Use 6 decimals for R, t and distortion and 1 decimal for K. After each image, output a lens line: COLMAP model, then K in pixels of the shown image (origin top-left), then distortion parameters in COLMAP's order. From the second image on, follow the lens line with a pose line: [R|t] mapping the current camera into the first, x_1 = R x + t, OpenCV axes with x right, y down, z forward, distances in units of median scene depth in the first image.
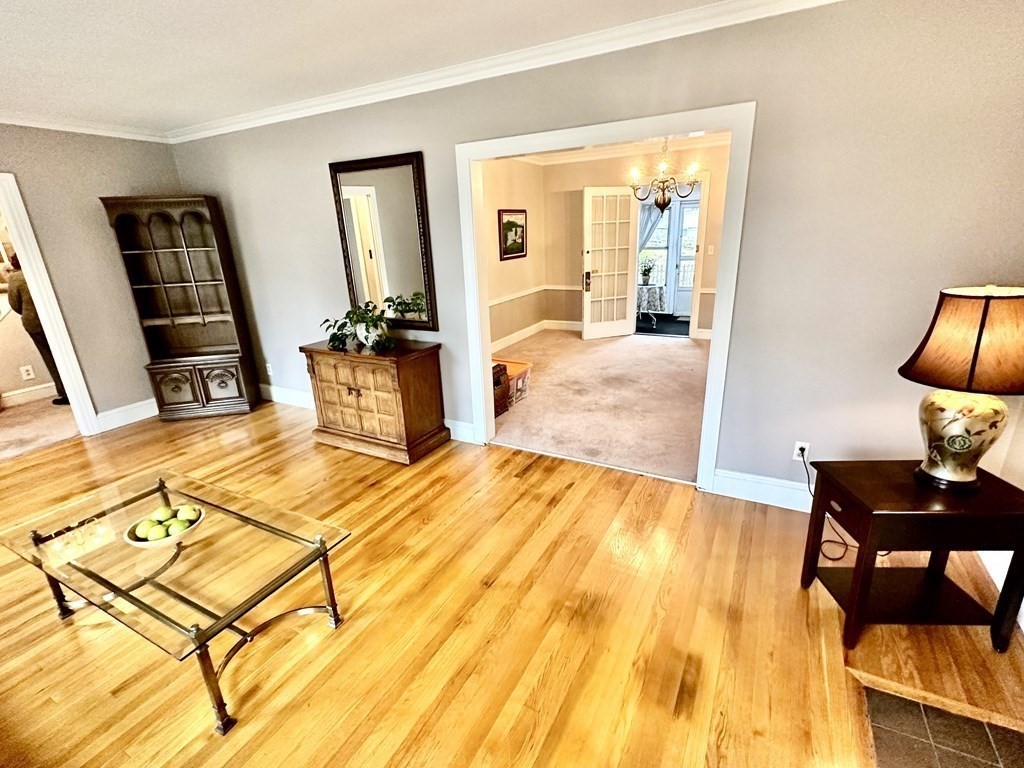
lens RADIAL K [[474.7, 0, 513.1], [0, 474.7, 386.6], [0, 0, 1]] dist [-0.001563, 0.000284]
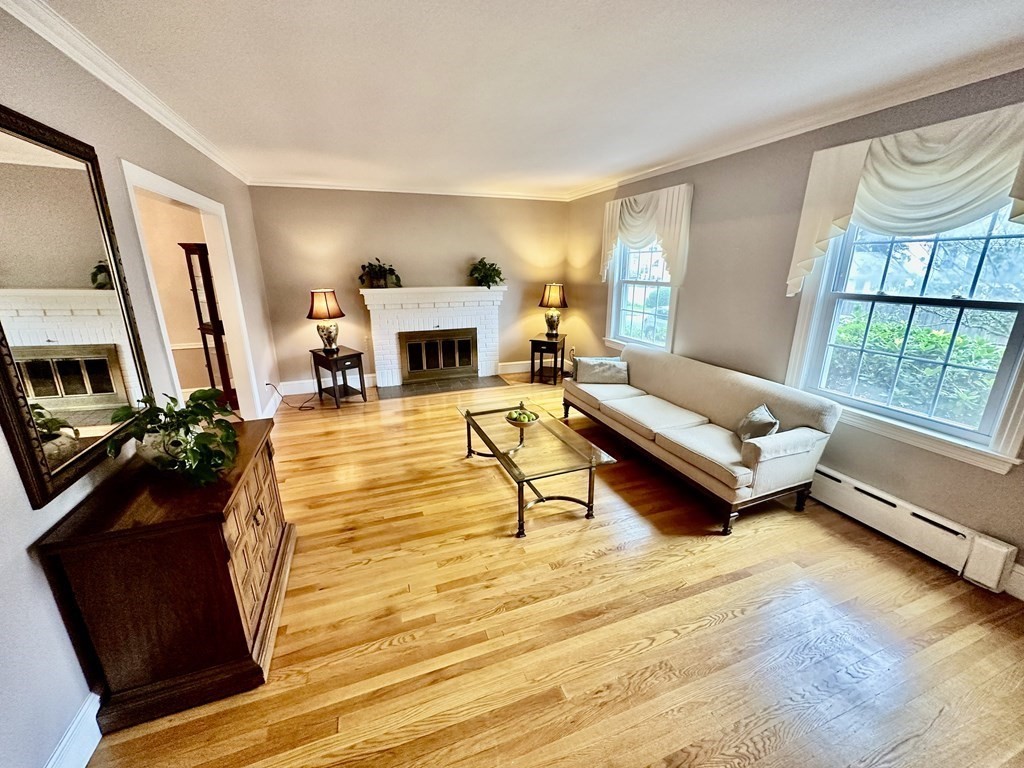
lens RADIAL K [[410.3, 0, 512.0], [0, 410.3, 384.0], [0, 0, 1]] dist [0.001462, 0.000169]
pose [[-0.750450, -0.145664, 0.644676, -0.933189], [0.239133, 0.849486, 0.470308, -0.318247], [-0.616150, 0.507106, -0.602663, 1.046784]]
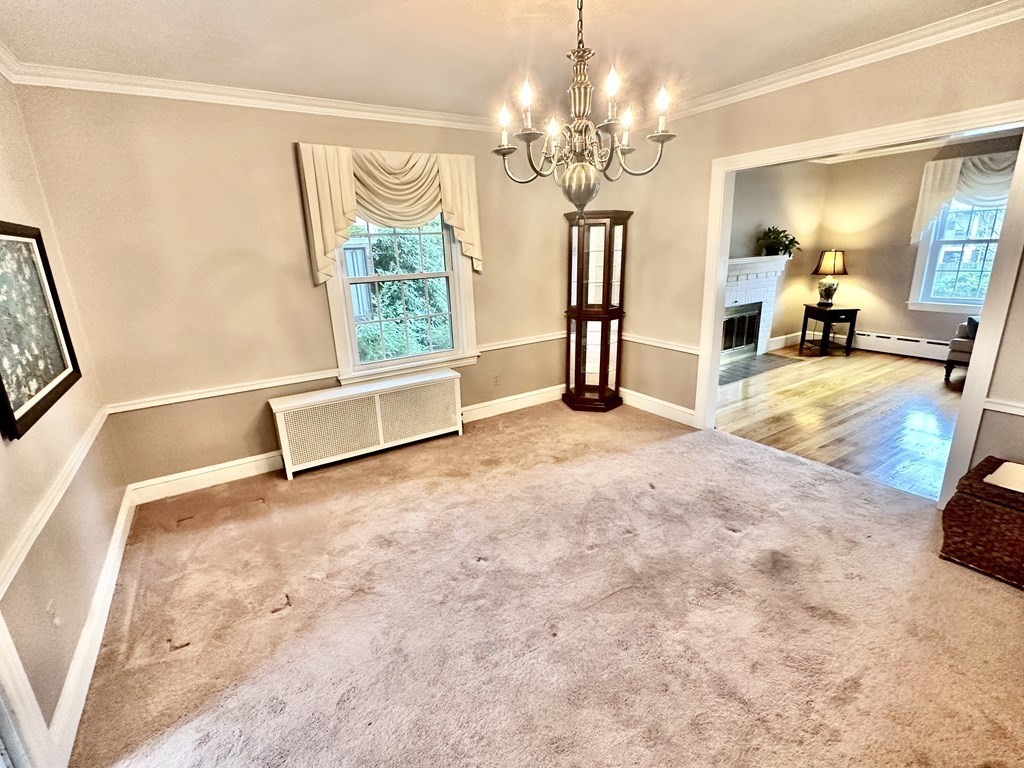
lens RADIAL K [[474.7, 0, 513.1], [0, 474.7, 386.6], [0, 0, 1]] dist [-0.001563, 0.000284]
pose [[-0.870378, -0.066394, 0.487887, 0.198689], [0.224368, 0.828536, 0.513018, -0.614981], [-0.438293, 0.555986, -0.706243, 1.846548]]
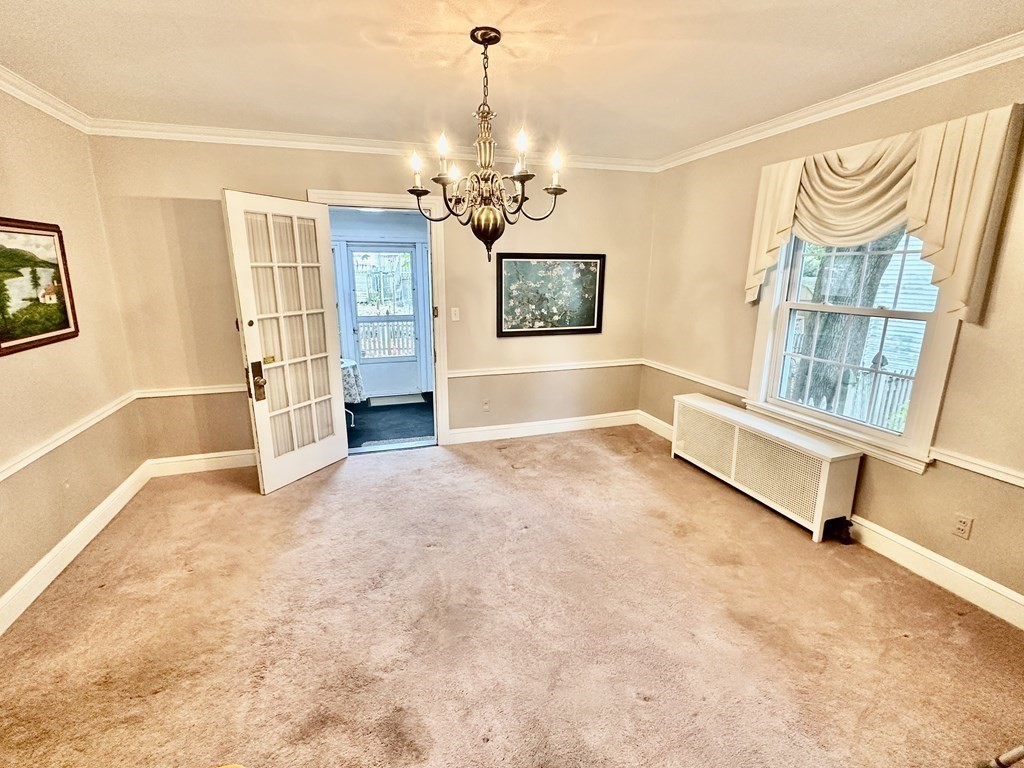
lens RADIAL K [[474.7, 0, 513.1], [0, 474.7, 386.6], [0, 0, 1]] dist [-0.001563, 0.000284]
pose [[0.687763, -0.132262, 0.713785, -0.024682], [0.200545, 0.979614, -0.011715, -0.296362], [-0.697684, 0.151203, 0.700267, 0.891942]]
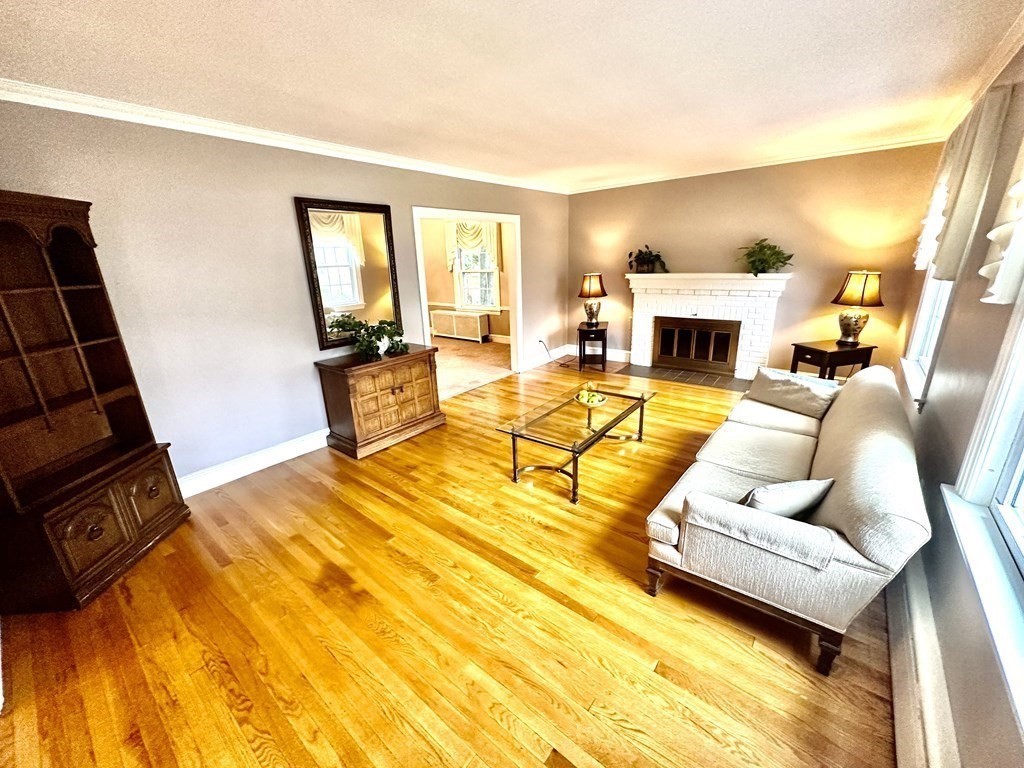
lens RADIAL K [[408.1, 0, 513.3], [0, 408.1, 385.3], [0, 0, 1]] dist [-0.000516, -0.000197]
pose [[0.181961, -0.264956, 0.946936, -1.291359], [0.336645, 0.921603, 0.193179, -0.104988], [-0.923883, 0.283630, 0.256892, 0.456755]]
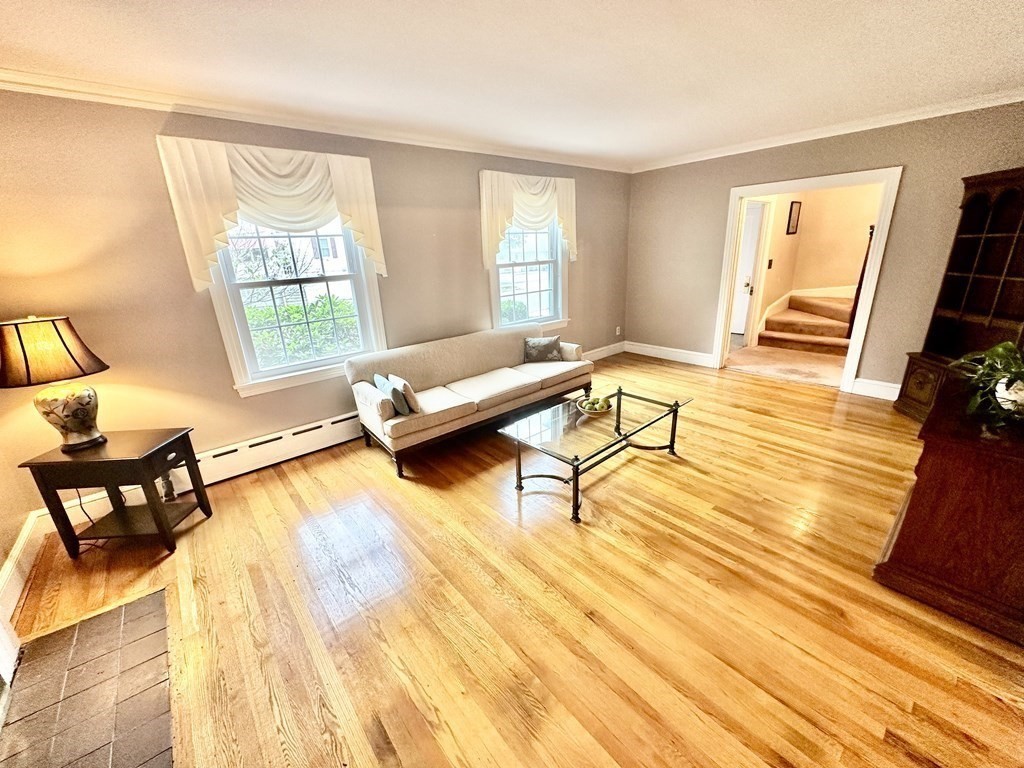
lens RADIAL K [[408.1, 0, 513.3], [0, 408.1, 385.3], [0, 0, 1]] dist [-0.000516, -0.000197]
pose [[-0.353933, 0.349098, -0.867676, 0.355074], [-0.243334, 0.861406, 0.445834, -0.199813], [0.903061, 0.368930, -0.219933, 0.557754]]
